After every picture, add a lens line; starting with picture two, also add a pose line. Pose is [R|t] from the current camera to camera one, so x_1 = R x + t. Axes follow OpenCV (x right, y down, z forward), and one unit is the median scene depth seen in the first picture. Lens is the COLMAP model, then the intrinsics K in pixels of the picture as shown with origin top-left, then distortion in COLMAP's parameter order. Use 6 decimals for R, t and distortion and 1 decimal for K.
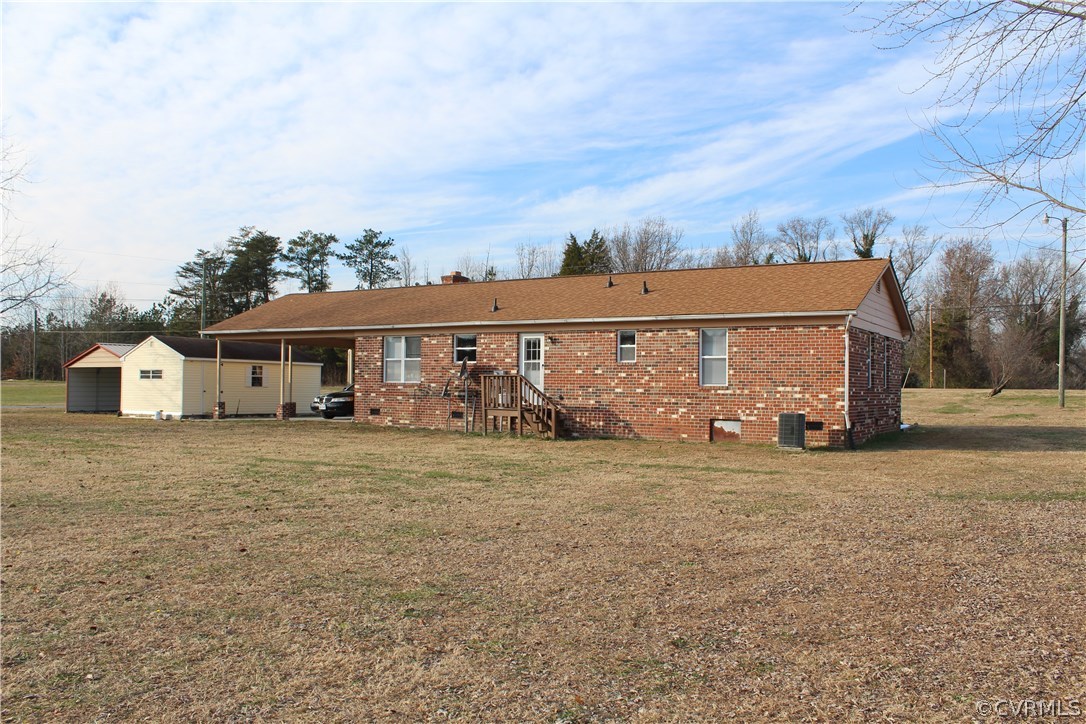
lens RADIAL K [[909.5, 0, 546.3], [0, 909.5, 370.3], [0, 0, 1]] dist [-0.161178, 0.142545]
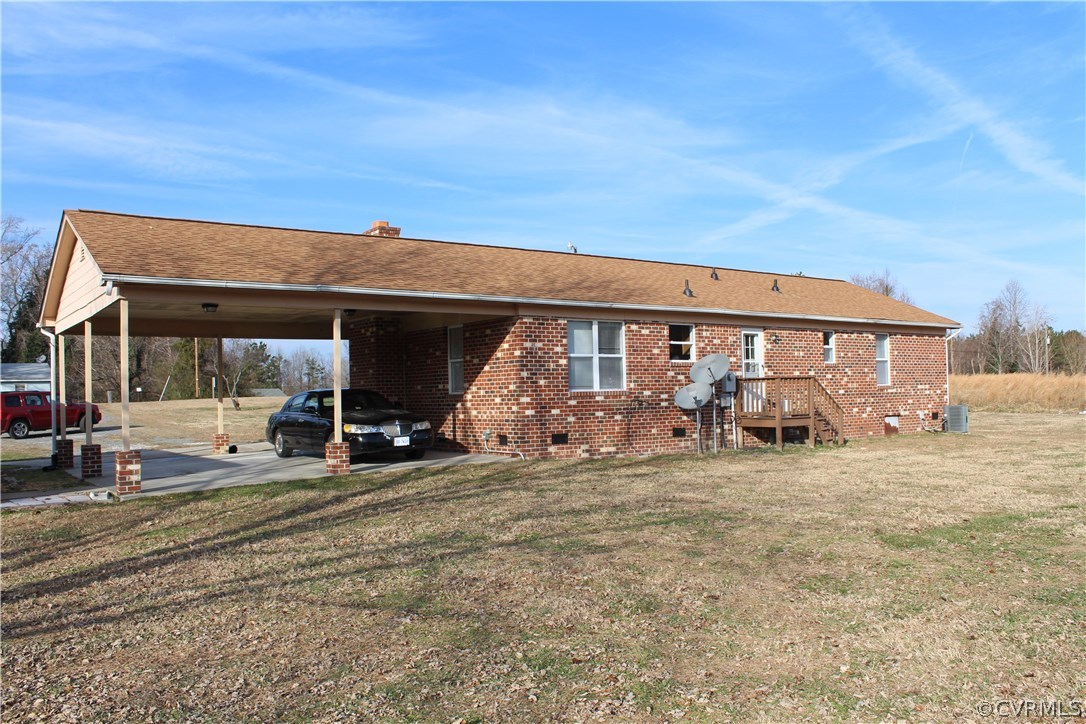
lens RADIAL K [[909.5, 0, 546.3], [0, 909.5, 370.3], [0, 0, 1]] dist [-0.161178, 0.142545]
pose [[0.378167, -0.002346, 0.925734, -0.821462], [-0.000592, 0.999996, 0.002776, -0.003343], [-0.925737, -0.001598, 0.378164, 0.821152]]
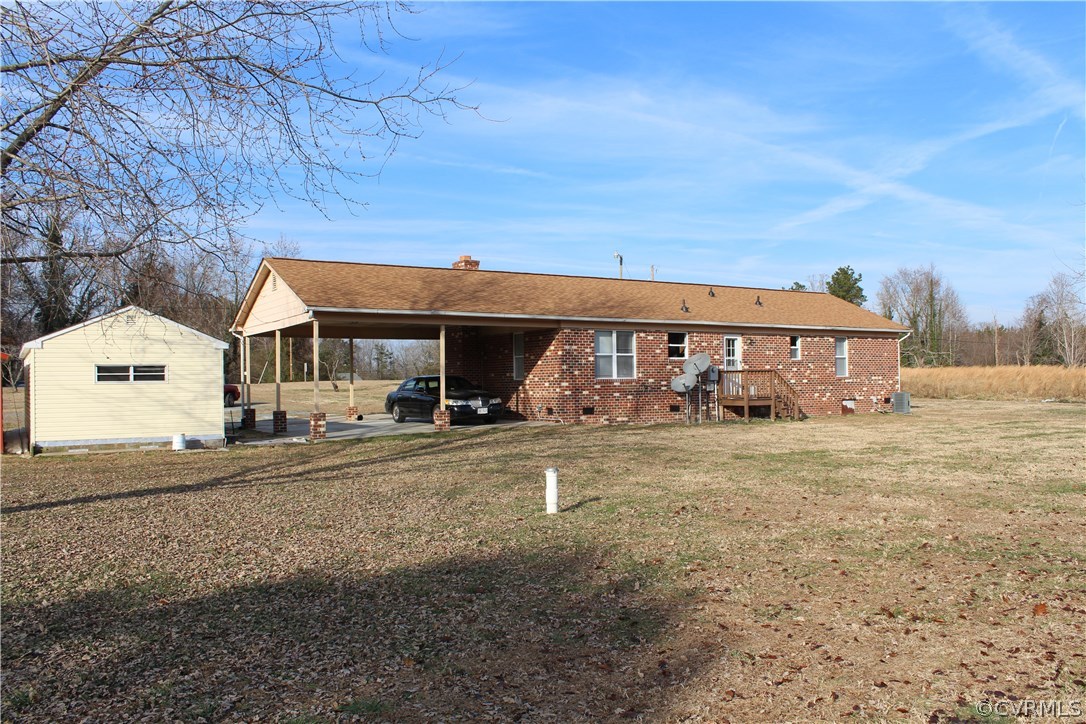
lens RADIAL K [[909.5, 0, 546.3], [0, 909.5, 370.3], [0, 0, 1]] dist [-0.161178, 0.142545]
pose [[0.441637, -0.013040, 0.897099, -1.103446], [-0.008418, 0.999790, 0.018677, -0.013254], [-0.897154, -0.015800, 0.441435, 0.671058]]
